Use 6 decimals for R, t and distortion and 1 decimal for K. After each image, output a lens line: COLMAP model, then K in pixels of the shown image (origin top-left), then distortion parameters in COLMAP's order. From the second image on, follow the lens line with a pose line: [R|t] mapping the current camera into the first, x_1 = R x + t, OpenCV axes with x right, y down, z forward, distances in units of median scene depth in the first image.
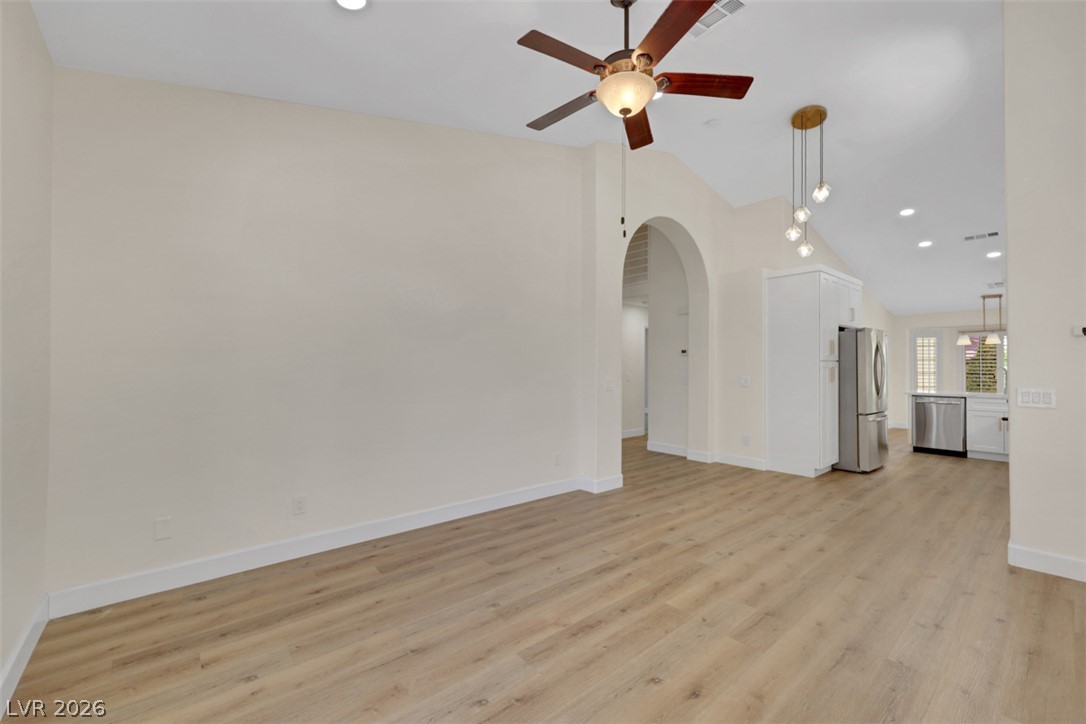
lens RADIAL K [[445.1, 0, 545.7], [0, 445.1, 359.8], [0, 0, 1]] dist [-0.000156, -0.000159]
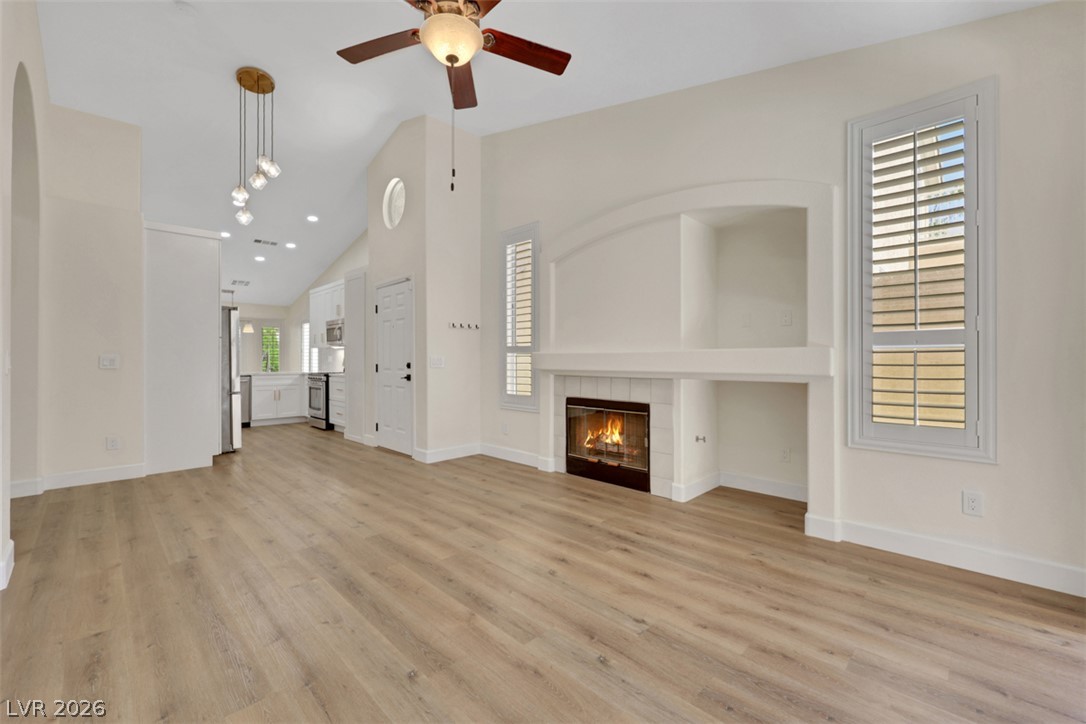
lens RADIAL K [[445.1, 0, 545.7], [0, 445.1, 359.8], [0, 0, 1]] dist [-0.000156, -0.000159]
pose [[-0.085278, -0.001717, 0.996356, -0.598250], [-0.015135, 0.999885, 0.000428, 0.062131], [-0.996242, -0.015043, -0.085294, 0.660975]]
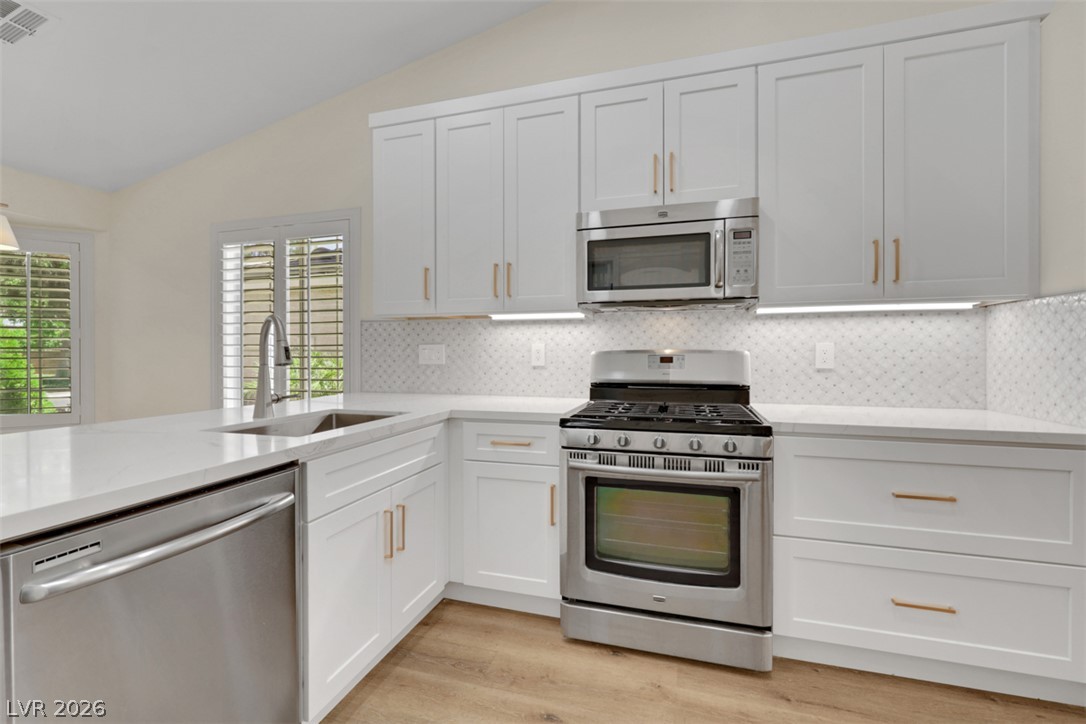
lens RADIAL K [[466.1, 0, 521.7], [0, 466.1, 357.5], [0, 0, 1]] dist [0.000625, 0.000093]
pose [[-0.535722, -0.010099, 0.844334, 1.469818], [-0.013897, 0.999898, 0.003143, 0.079681], [-0.844280, -0.010050, -0.535808, 2.100969]]
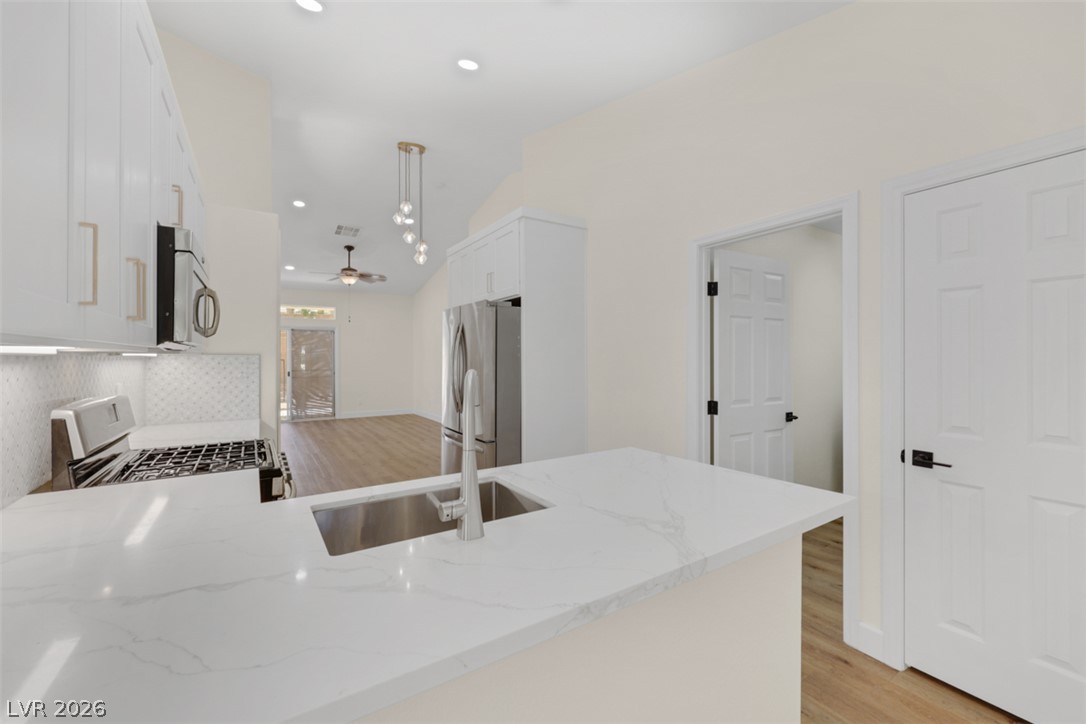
lens RADIAL K [[445.1, 0, 545.7], [0, 445.1, 359.8], [0, 0, 1]] dist [-0.000156, -0.000159]
pose [[-0.139891, -0.001849, -0.990165, 2.426076], [0.012132, 0.999920, -0.003581, 0.027546], [0.990093, -0.012514, -0.139857, 2.145289]]
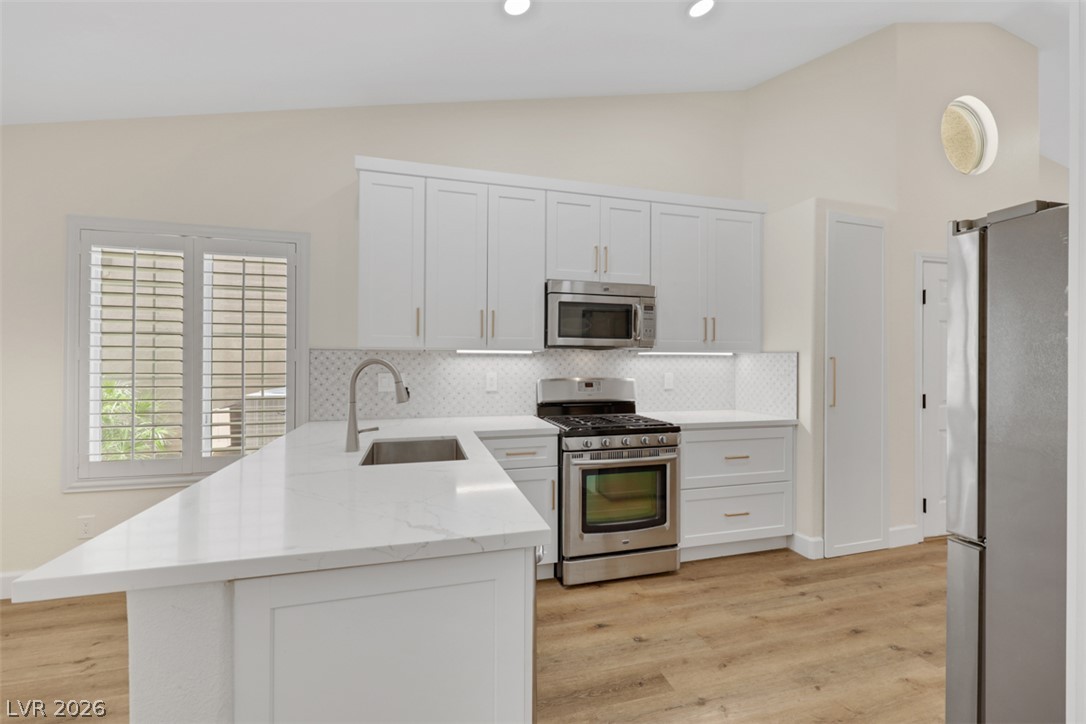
lens RADIAL K [[491.7, 0, 525.8], [0, 491.7, 360.8], [0, 0, 1]] dist [0.002365, 0.000222]
pose [[-0.915640, -0.007523, 0.401928, 1.650686], [-0.013907, 0.999819, -0.012967, 0.044818], [-0.401758, -0.017462, -0.915580, 2.573611]]
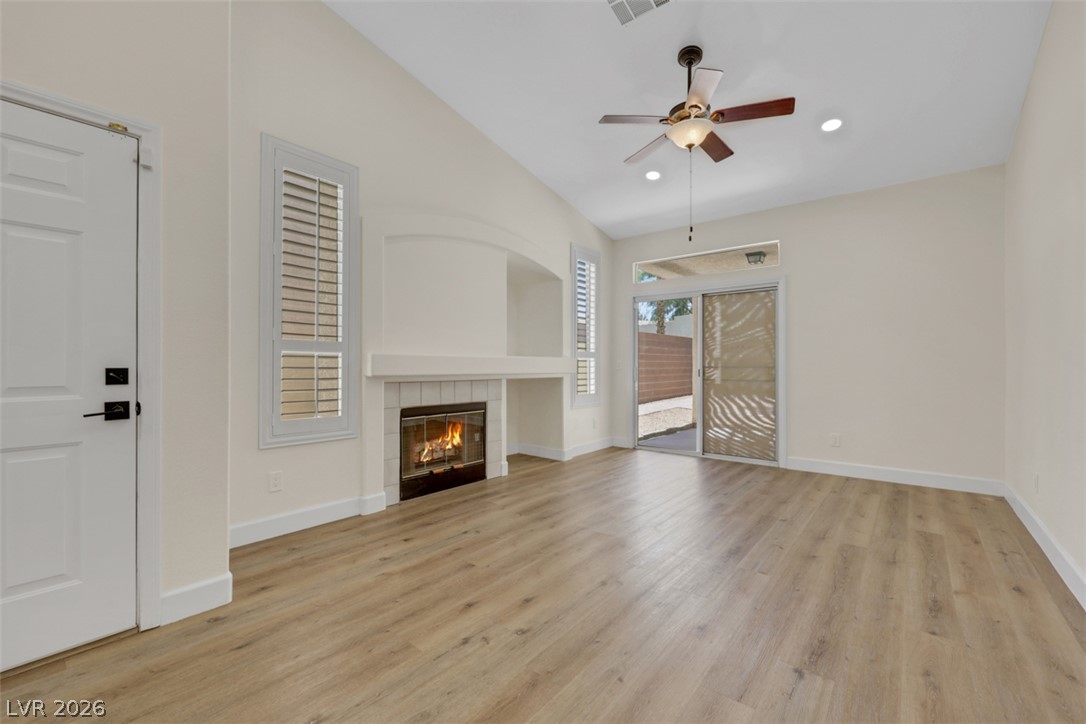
lens RADIAL K [[452.9, 0, 543.0], [0, 452.9, 362.0], [0, 0, 1]] dist [0.001309, 0.000399]
pose [[-0.983872, -0.005842, -0.178776, 0.635331], [-0.001499, 0.999701, -0.024424, 0.086418], [0.178865, -0.023762, -0.983587, 1.685747]]
